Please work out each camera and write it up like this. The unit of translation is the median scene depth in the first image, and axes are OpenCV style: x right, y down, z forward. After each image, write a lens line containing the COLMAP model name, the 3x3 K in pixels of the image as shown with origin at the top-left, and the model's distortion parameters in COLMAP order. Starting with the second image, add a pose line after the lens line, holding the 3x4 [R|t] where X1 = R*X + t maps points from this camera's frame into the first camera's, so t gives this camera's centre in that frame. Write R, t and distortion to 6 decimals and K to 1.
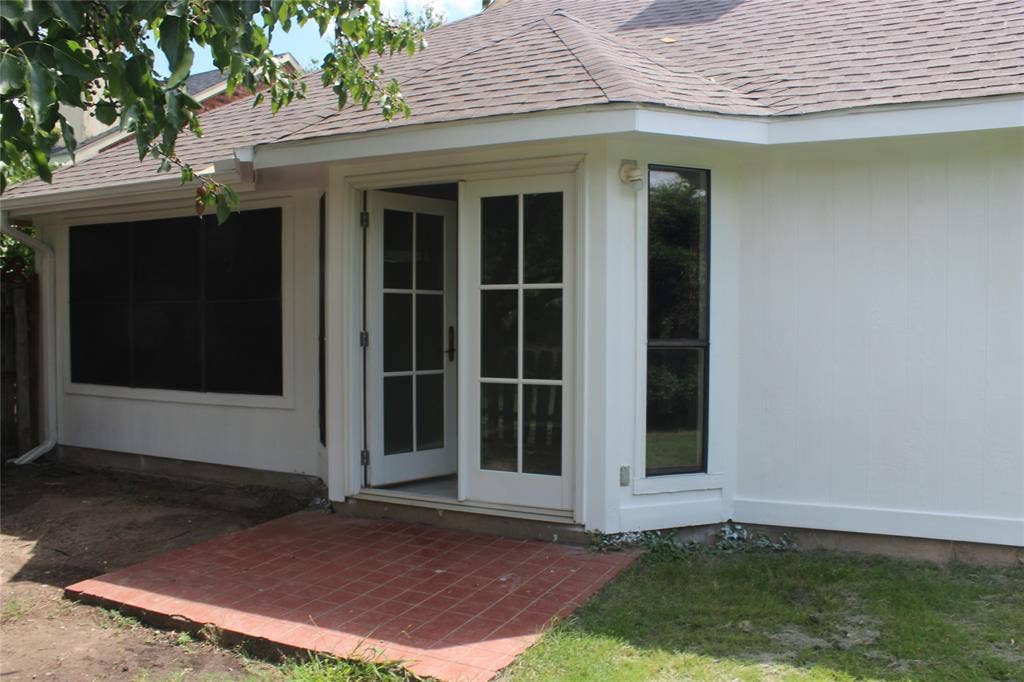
lens RADIAL K [[855.6, 0, 512.0], [0, 855.6, 341.0], [0, 0, 1]] dist [-0.147952, 0.141147]
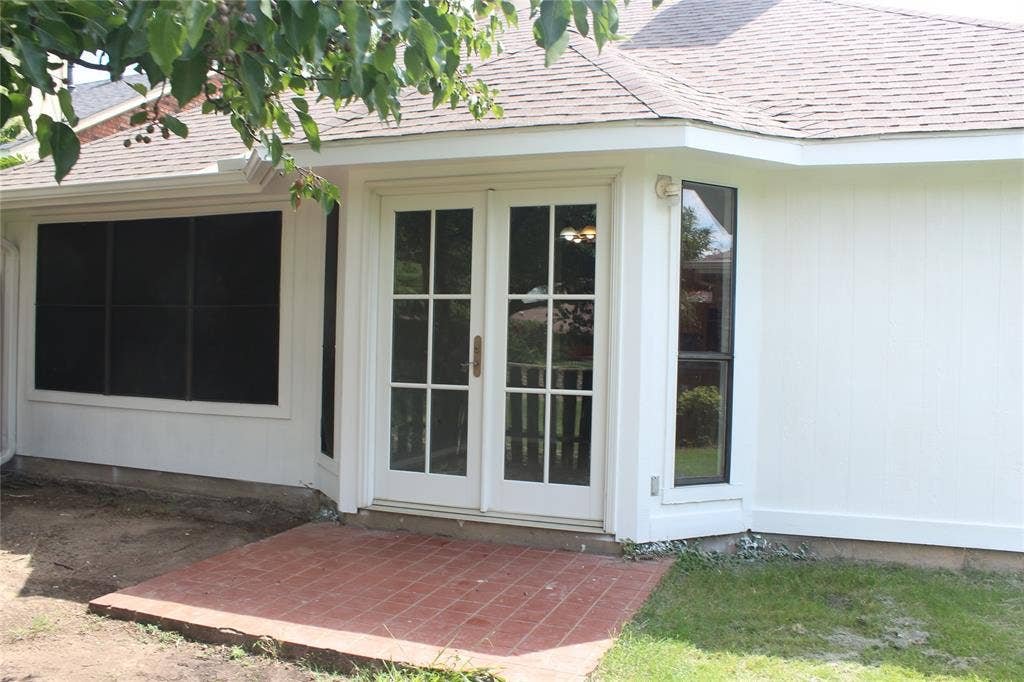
lens RADIAL K [[863.7, 0, 512.0], [0, 863.7, 341.0], [0, 0, 1]] dist [-0.146644, 0.144297]
pose [[0.994568, 0.020546, 0.102039, -0.146507], [-0.018142, 0.999537, -0.024432, 0.014531], [-0.102494, 0.022448, 0.994480, -0.001704]]
